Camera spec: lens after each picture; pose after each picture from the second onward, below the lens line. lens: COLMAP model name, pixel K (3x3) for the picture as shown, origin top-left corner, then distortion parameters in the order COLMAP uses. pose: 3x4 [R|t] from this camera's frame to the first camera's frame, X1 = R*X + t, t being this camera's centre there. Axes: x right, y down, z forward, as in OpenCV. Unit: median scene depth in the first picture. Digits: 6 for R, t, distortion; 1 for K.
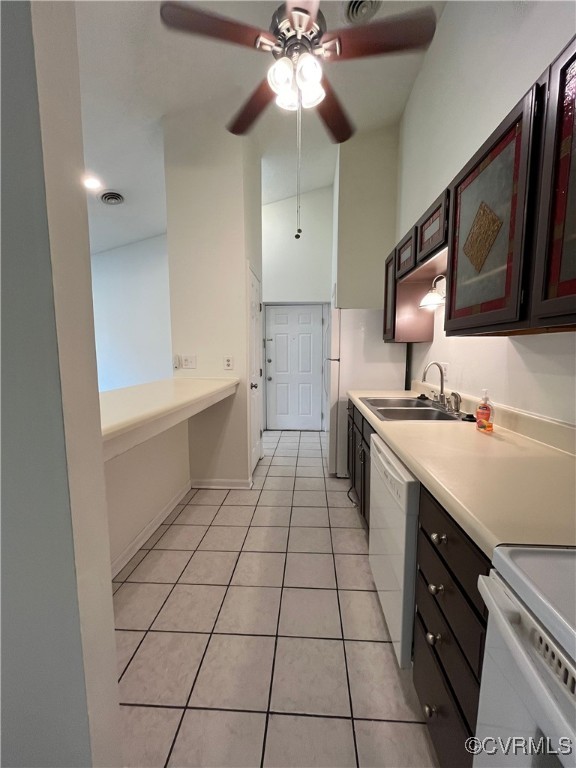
lens RADIAL K [[308.4, 0, 288.4], [0, 308.4, 384.9], [0, 0, 1]] dist [-0.002167, -0.000218]
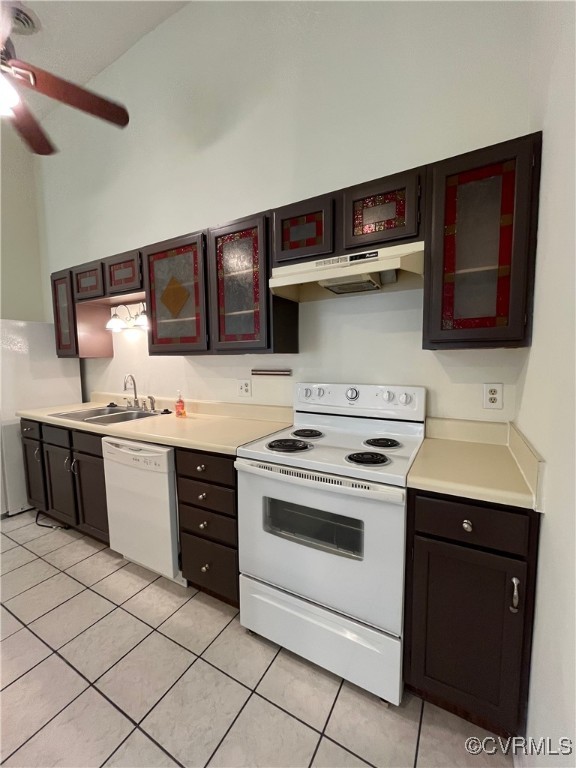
lens RADIAL K [[308.4, 0, 290.5], [0, 308.4, 386.9], [0, 0, 1]] dist [-0.002167, -0.000218]
pose [[0.438411, -0.083152, 0.894920, -0.448890], [0.108588, 0.993318, 0.039099, -0.001817], [-0.892191, 0.080036, 0.444511, -0.173512]]
